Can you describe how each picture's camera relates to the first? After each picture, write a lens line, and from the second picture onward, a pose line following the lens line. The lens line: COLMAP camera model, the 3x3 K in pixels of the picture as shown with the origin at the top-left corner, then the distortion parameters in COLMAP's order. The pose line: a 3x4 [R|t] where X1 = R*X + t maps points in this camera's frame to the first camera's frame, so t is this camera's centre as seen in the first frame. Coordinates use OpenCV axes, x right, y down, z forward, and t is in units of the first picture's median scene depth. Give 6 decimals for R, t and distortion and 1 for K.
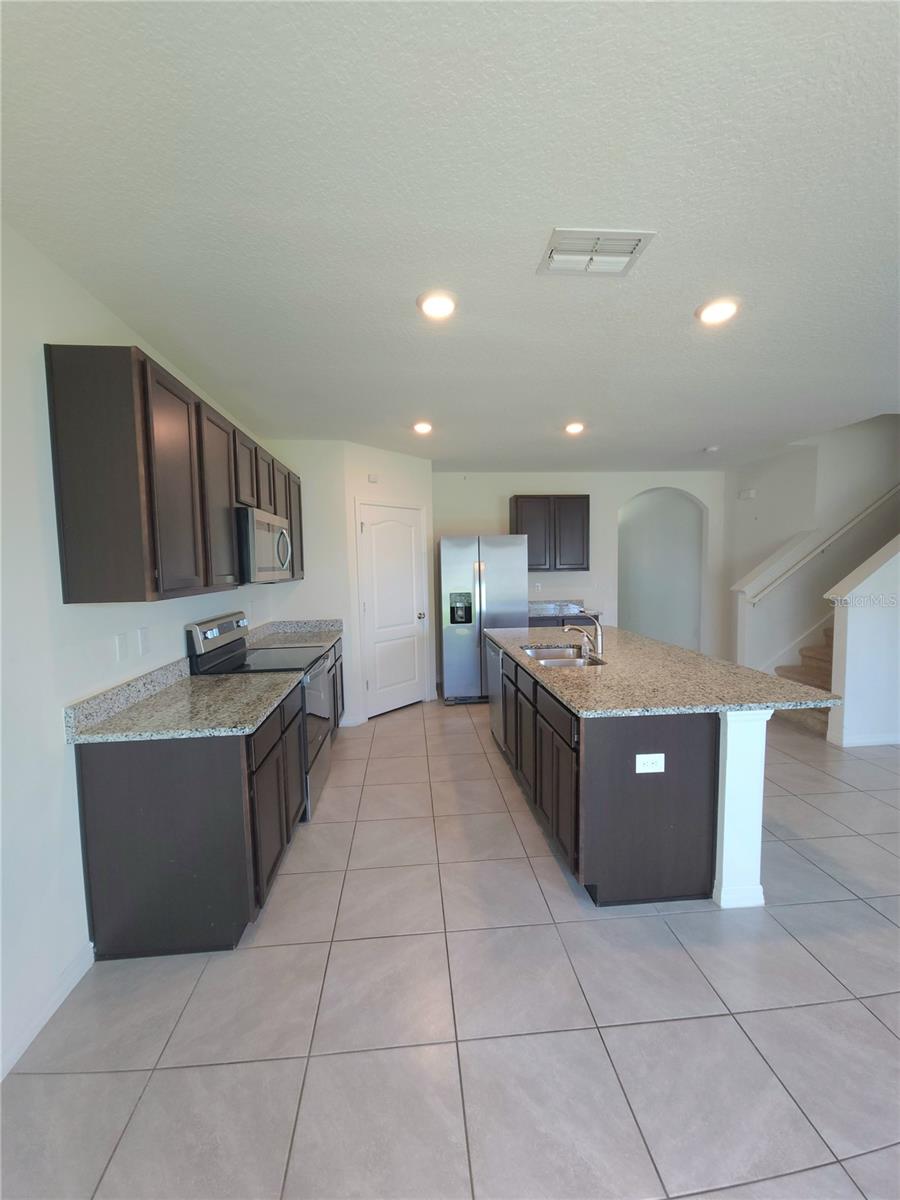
lens RADIAL K [[485.1, 0, 448.3], [0, 485.1, 598.0], [0, 0, 1]] dist [0.015311, -0.011242]
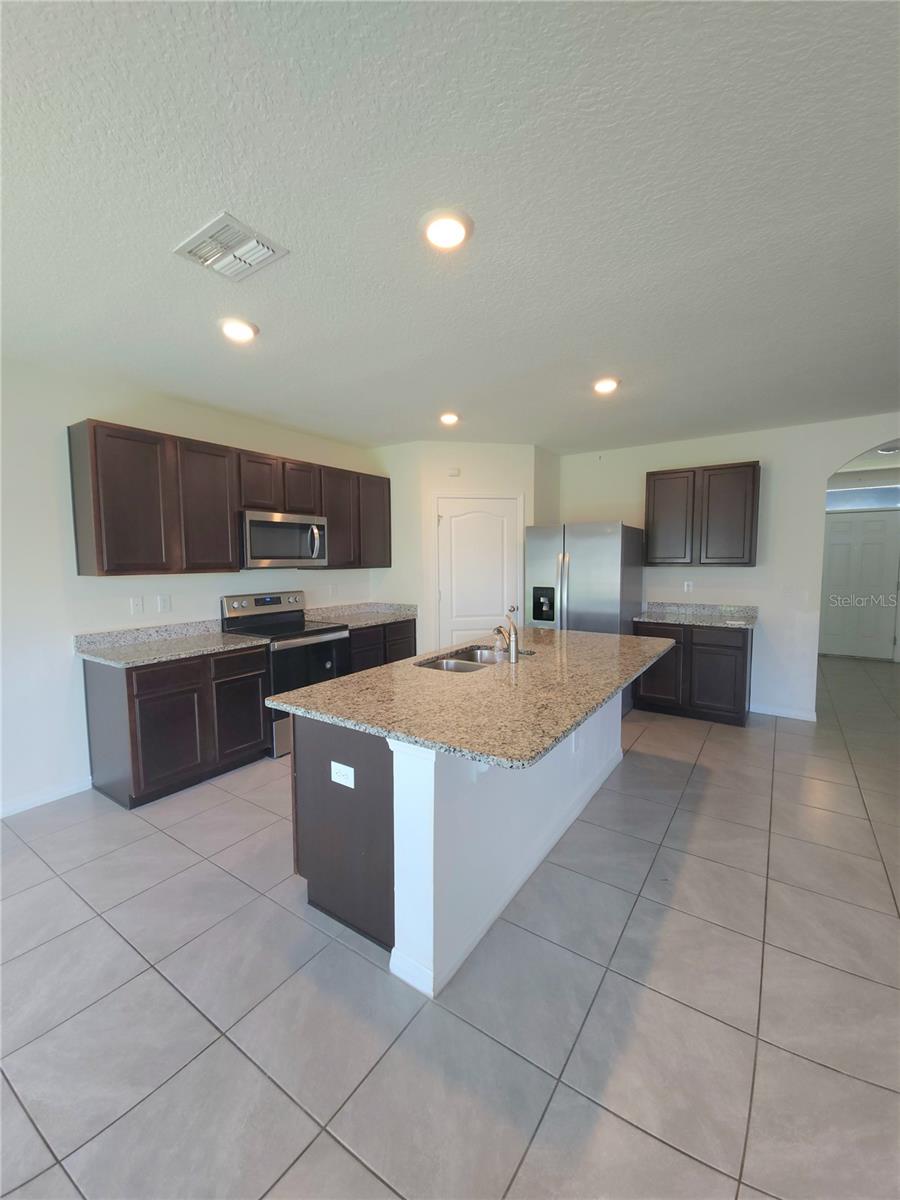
lens RADIAL K [[485.1, 0, 448.3], [0, 485.1, 598.0], [0, 0, 1]] dist [0.015311, -0.011242]
pose [[0.776045, 0.064052, -0.627417, 0.706271], [-0.052032, 0.997940, 0.037521, -0.022539], [0.628528, 0.003527, 0.777779, 0.260637]]
